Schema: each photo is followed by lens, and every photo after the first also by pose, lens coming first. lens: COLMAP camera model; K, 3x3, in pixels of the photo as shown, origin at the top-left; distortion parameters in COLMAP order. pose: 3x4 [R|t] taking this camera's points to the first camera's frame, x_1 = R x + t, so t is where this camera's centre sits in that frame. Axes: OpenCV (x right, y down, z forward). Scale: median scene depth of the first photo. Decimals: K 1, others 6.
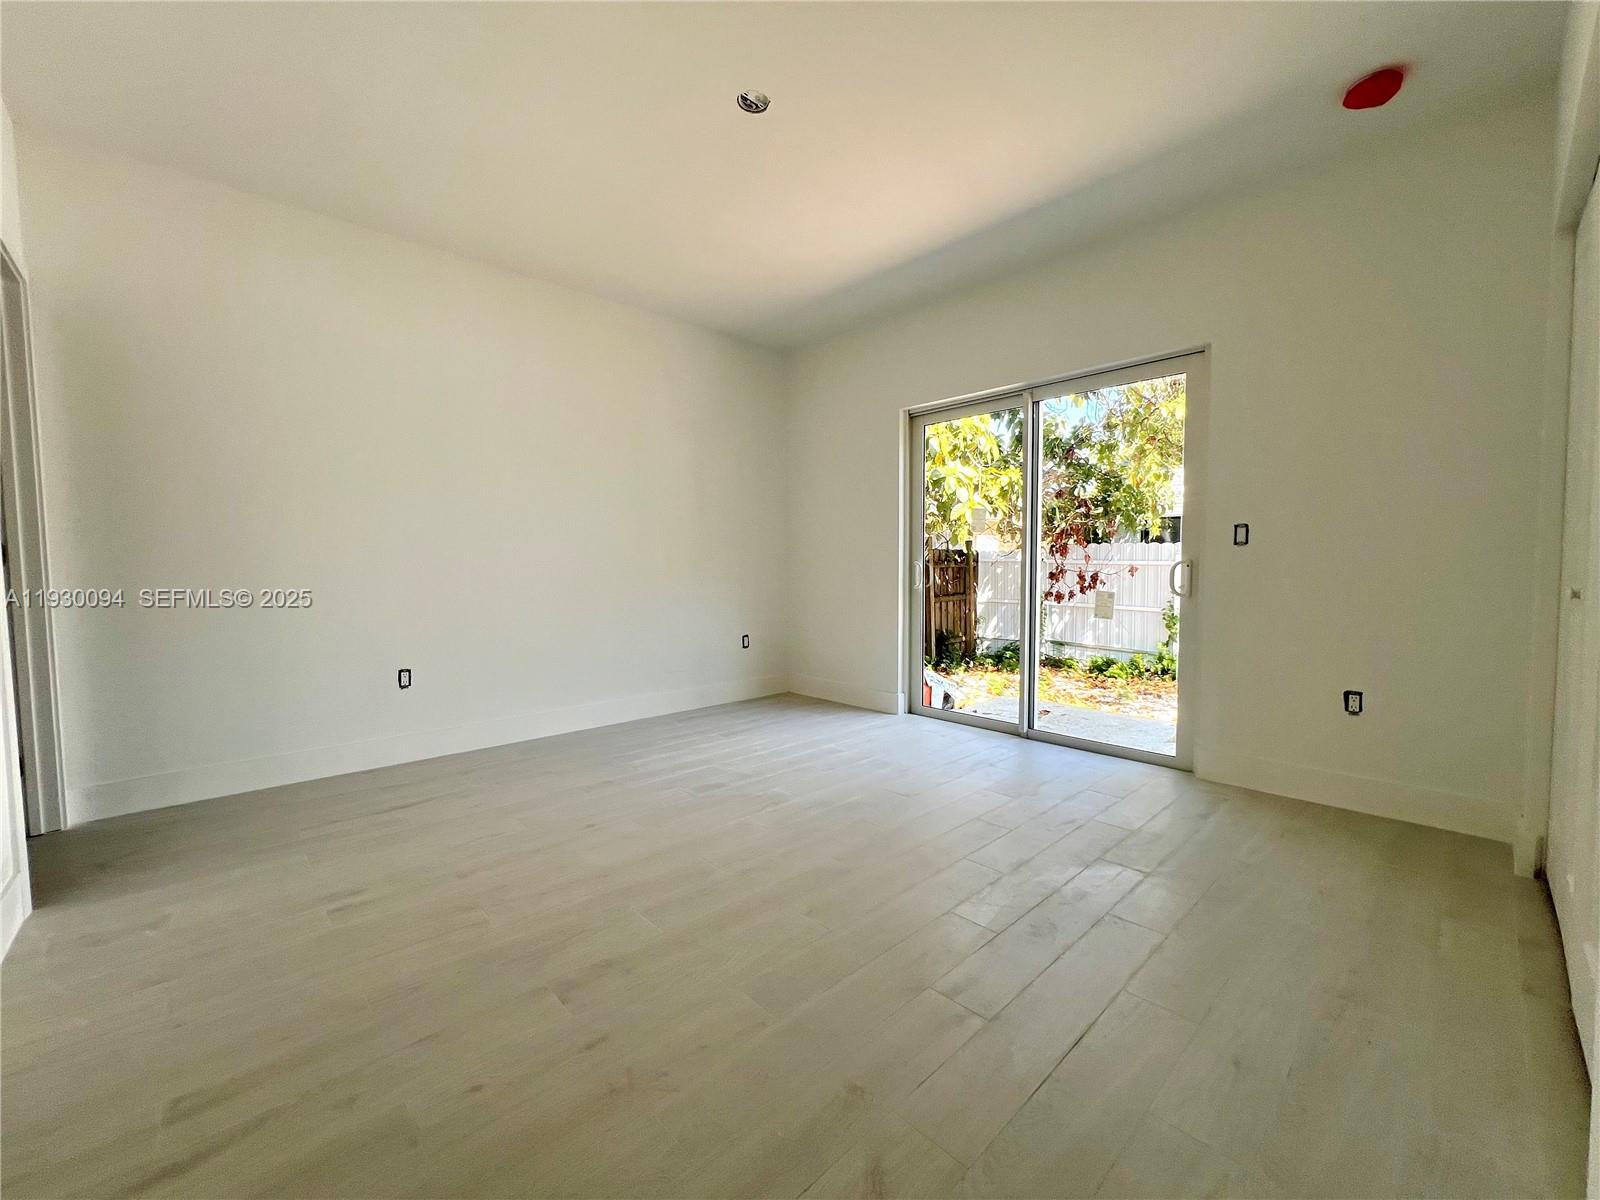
lens RADIAL K [[647.7, 0, 798.8], [0, 647.7, 599.5], [0, 0, 1]] dist [-0.001276, -0.000335]
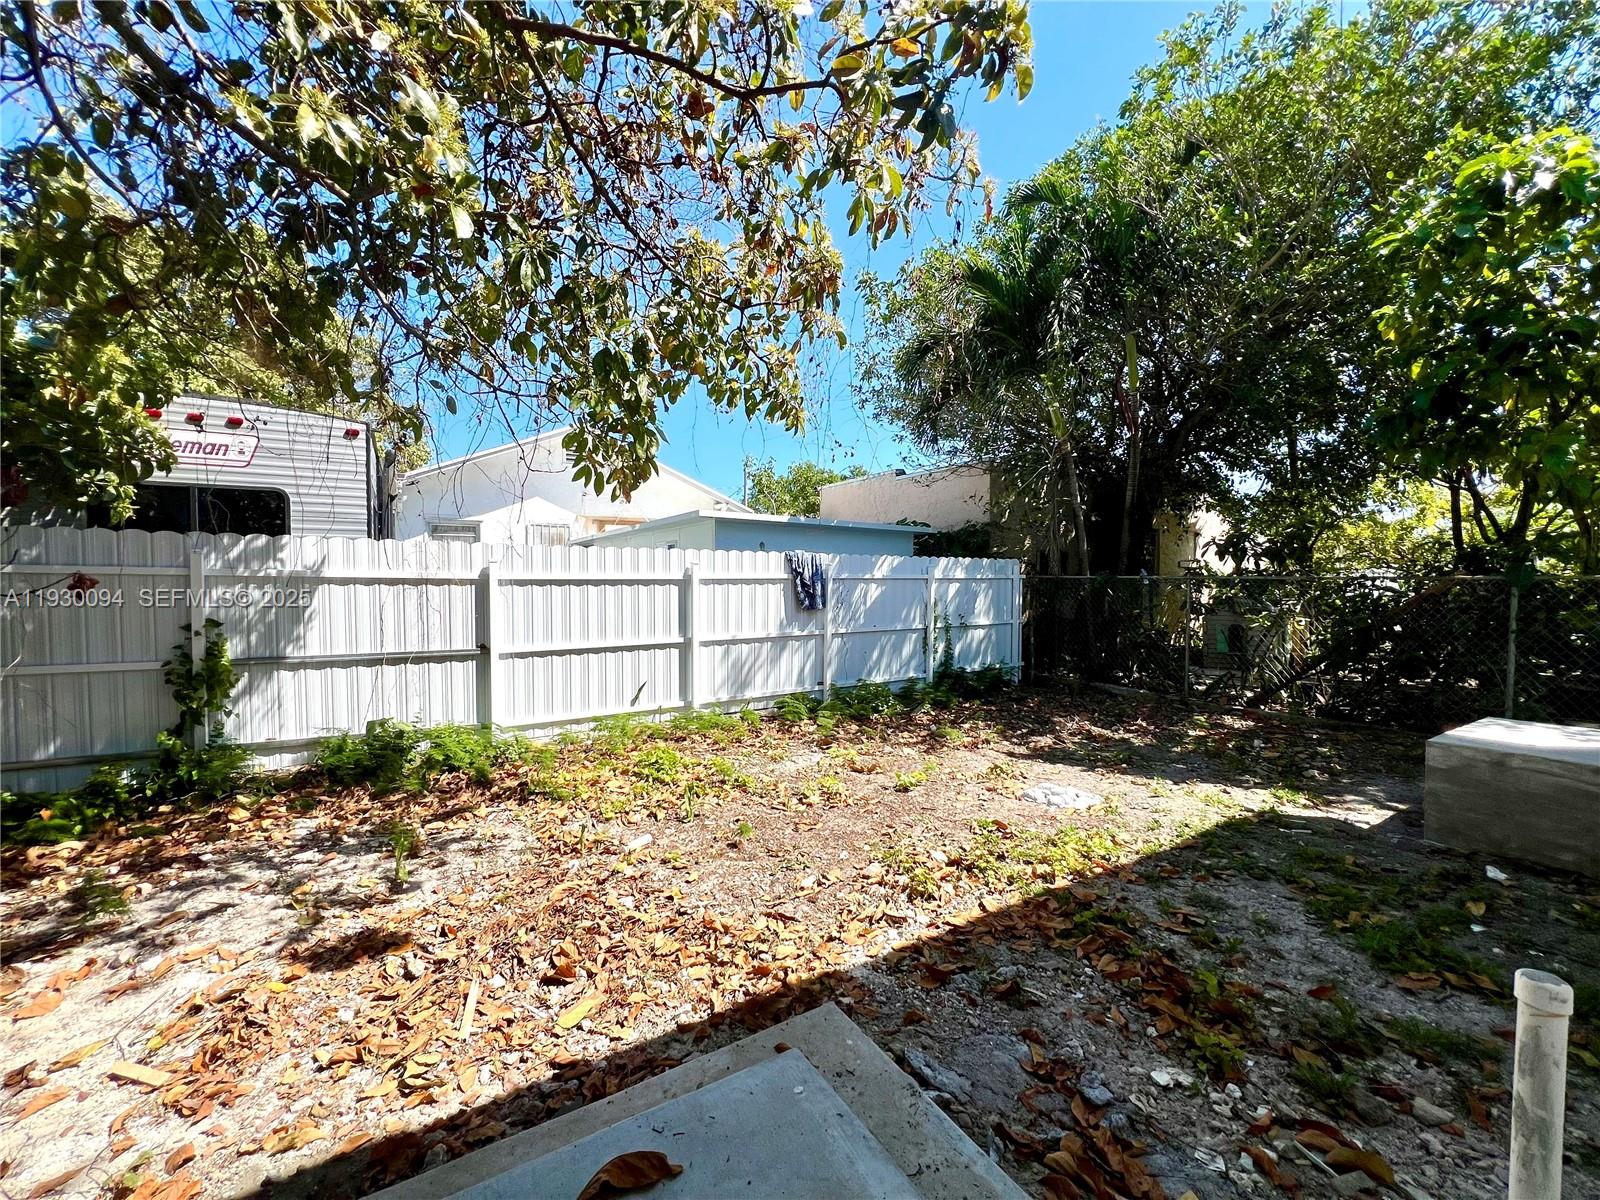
lens RADIAL K [[647.7, 0, 798.7], [0, 647.7, 600.7], [0, 0, 1]] dist [-0.001276, -0.000335]
pose [[0.207890, -0.021982, 0.977905, 0.173370], [0.047211, 0.998808, 0.012415, -0.015337], [-0.977012, 0.043587, 0.208679, 0.408447]]
